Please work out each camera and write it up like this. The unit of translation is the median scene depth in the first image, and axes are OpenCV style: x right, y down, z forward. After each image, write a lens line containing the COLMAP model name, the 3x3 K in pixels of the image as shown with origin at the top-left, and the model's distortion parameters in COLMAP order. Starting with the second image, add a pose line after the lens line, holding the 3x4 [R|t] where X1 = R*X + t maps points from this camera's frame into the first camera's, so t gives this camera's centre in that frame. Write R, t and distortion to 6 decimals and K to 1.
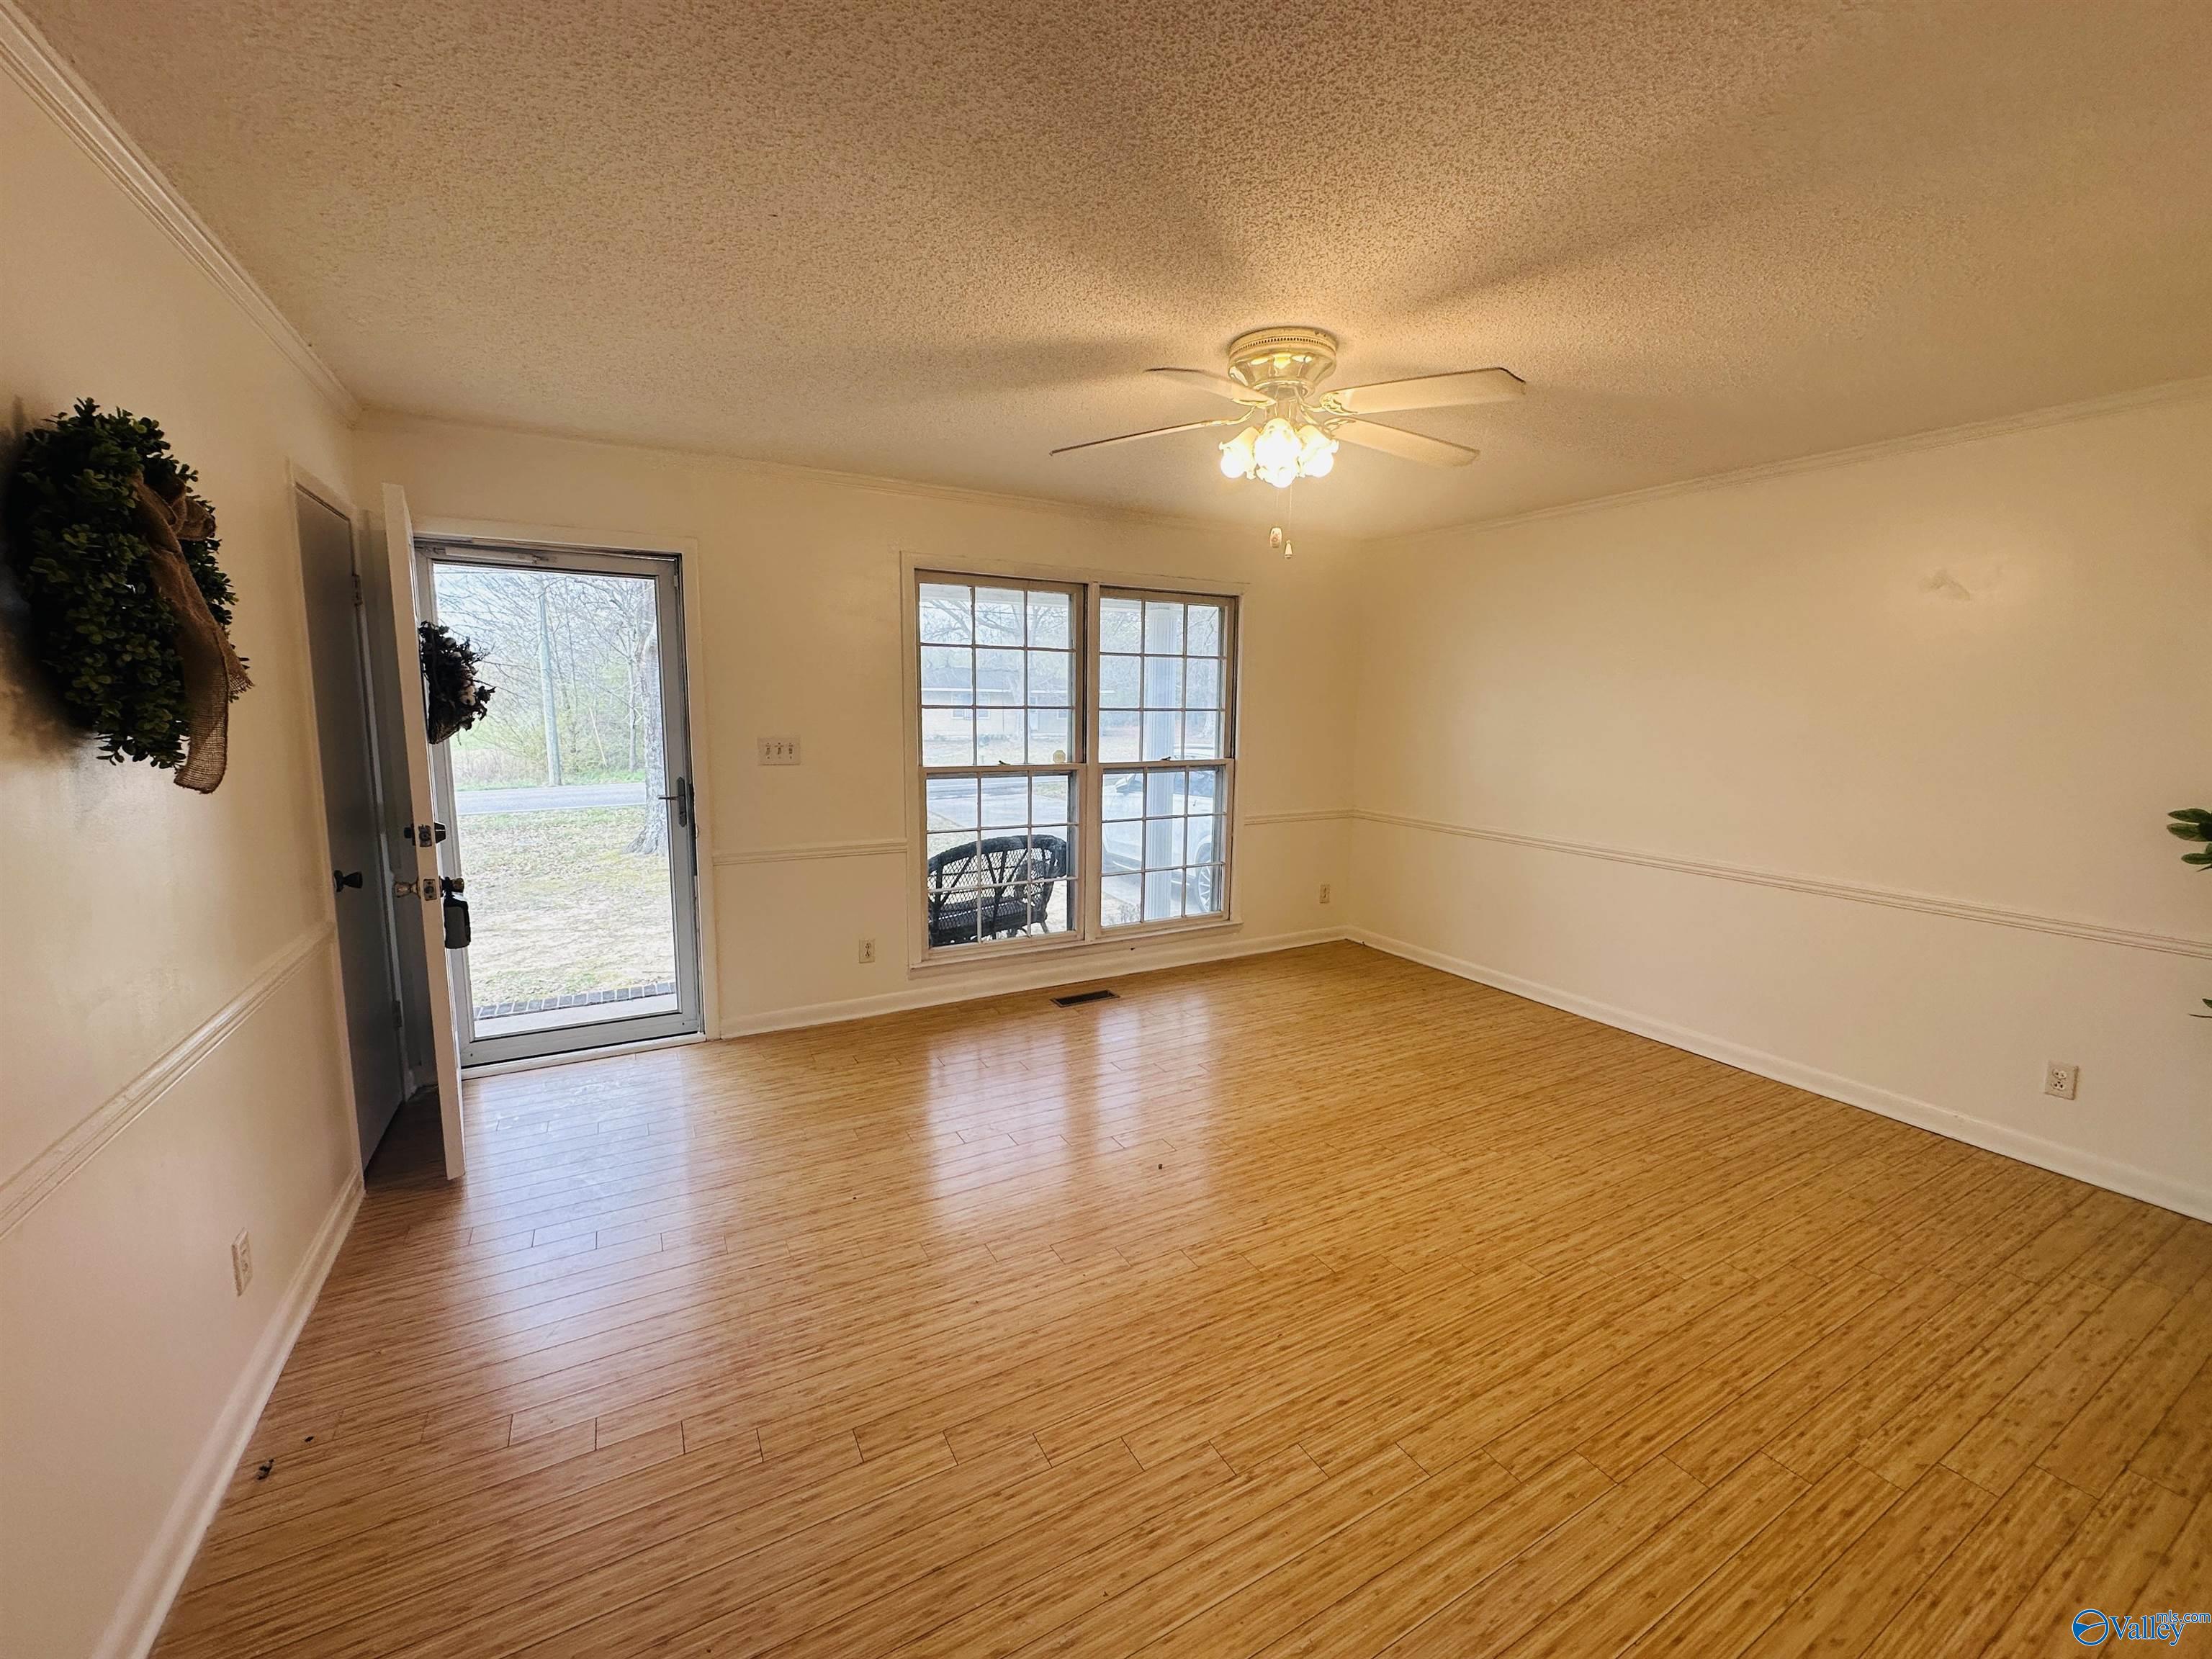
lens RADIAL K [[877.2, 0, 1103.6], [0, 877.2, 832.5], [0, 0, 1]] dist [-0.003558, -0.000066]
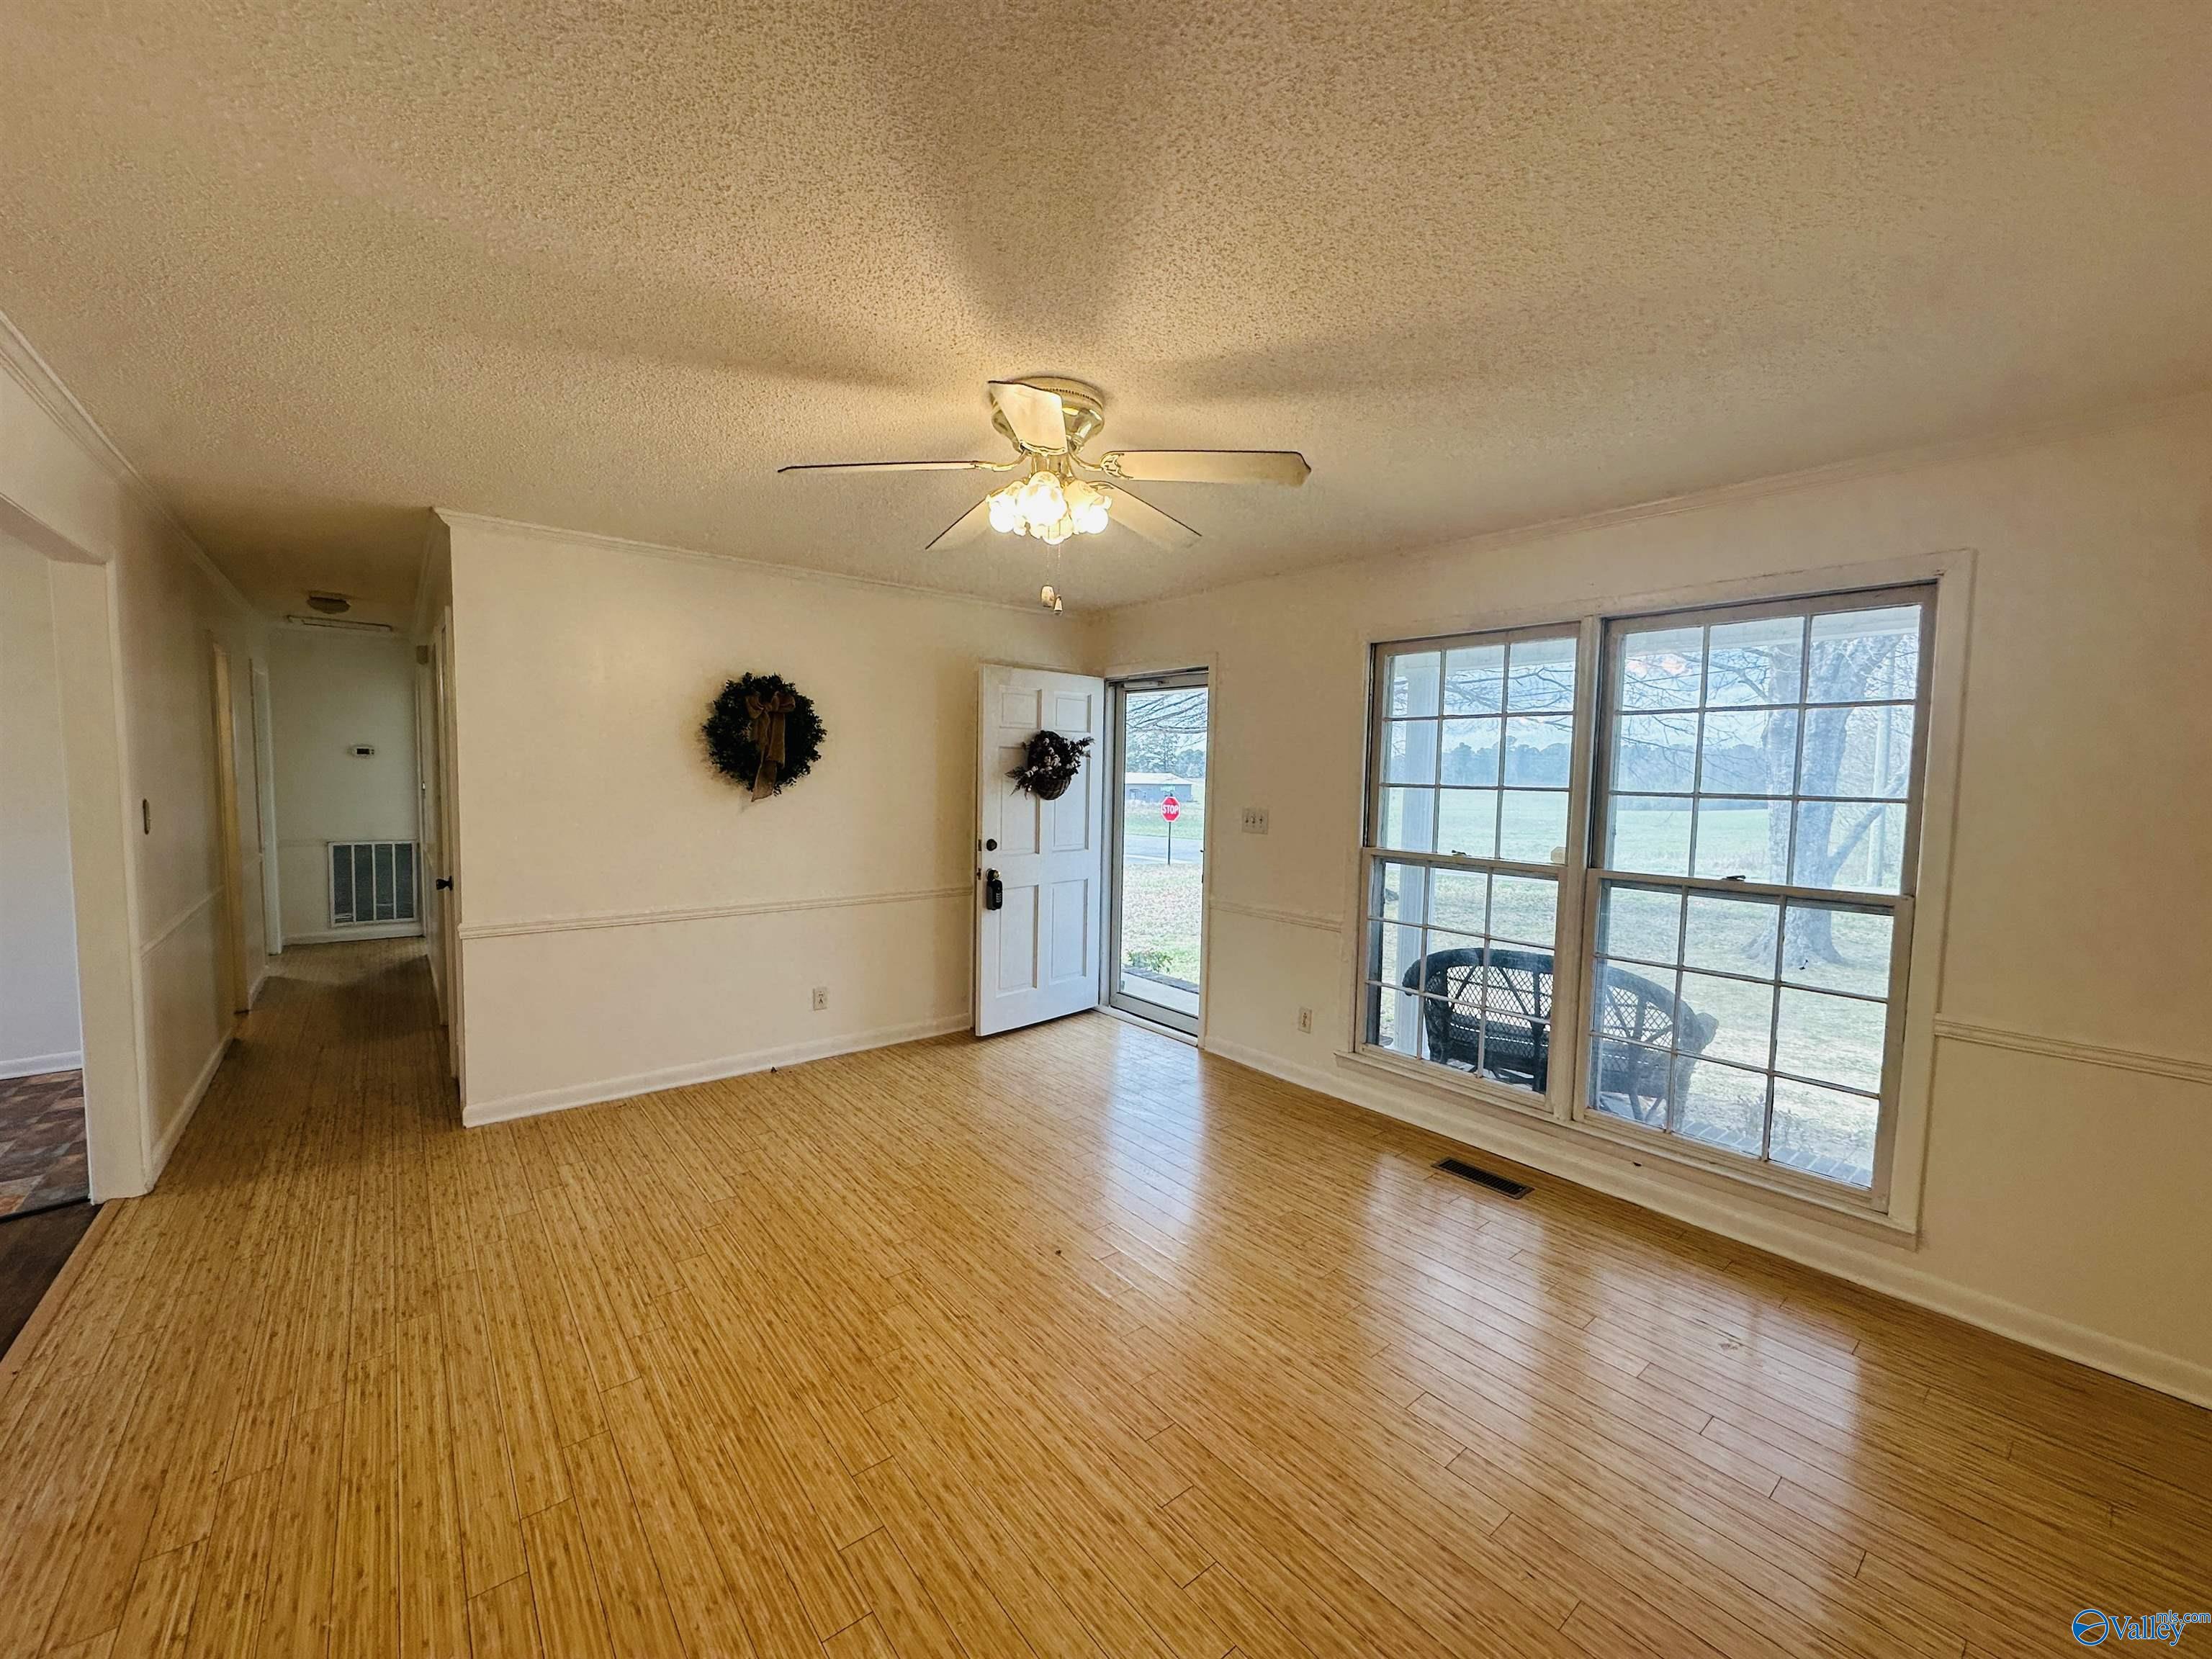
lens RADIAL K [[877.2, 0, 1110.5], [0, 877.2, 844.6], [0, 0, 1]] dist [-0.003558, -0.000066]
pose [[0.179557, 0.072052, -0.981105, 1.216051], [-0.160407, 0.986111, 0.043063, -0.134295], [0.970582, 0.149644, 0.188621, 0.999146]]
